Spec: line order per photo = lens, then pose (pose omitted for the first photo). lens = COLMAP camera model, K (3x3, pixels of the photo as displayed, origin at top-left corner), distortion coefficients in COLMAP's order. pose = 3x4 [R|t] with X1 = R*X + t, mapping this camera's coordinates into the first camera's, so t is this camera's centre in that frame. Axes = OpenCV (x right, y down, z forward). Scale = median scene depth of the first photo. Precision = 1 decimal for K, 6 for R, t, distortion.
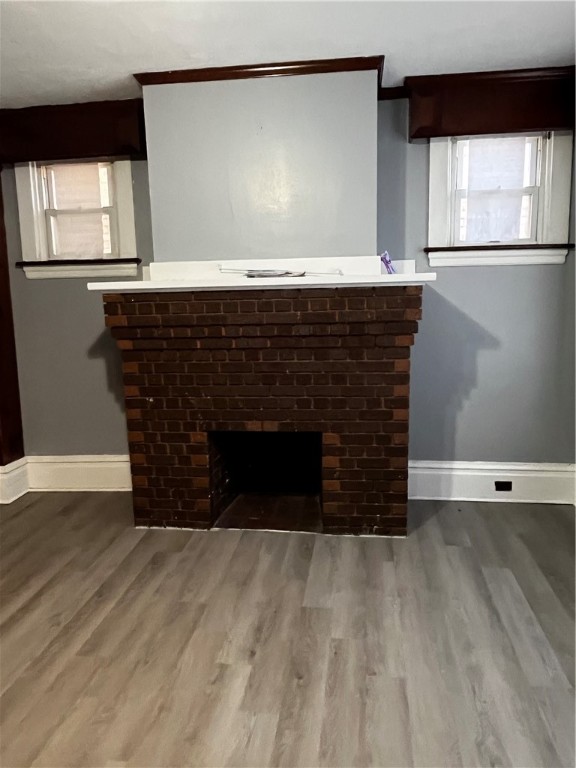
lens RADIAL K [[554.3, 0, 288.0], [0, 554.3, 380.8], [0, 0, 1]] dist [0.000481, -0.004183]
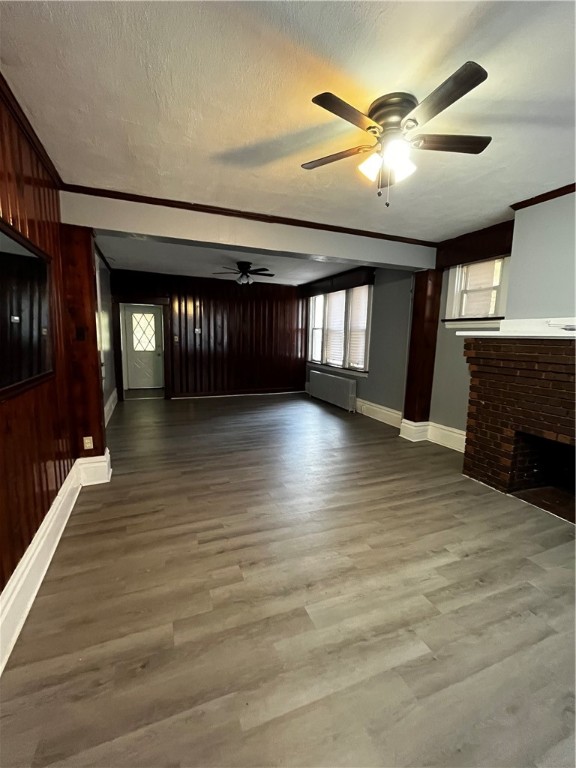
lens RADIAL K [[333.1, 0, 287.2], [0, 333.1, 384.0], [0, 0, 1]] dist [0.001640, 0.000163]
pose [[0.501757, 0.159825, -0.850115, 0.304692], [-0.169061, 0.981948, 0.084827, -0.005893], [0.848326, 0.101159, 0.519720, -0.020875]]
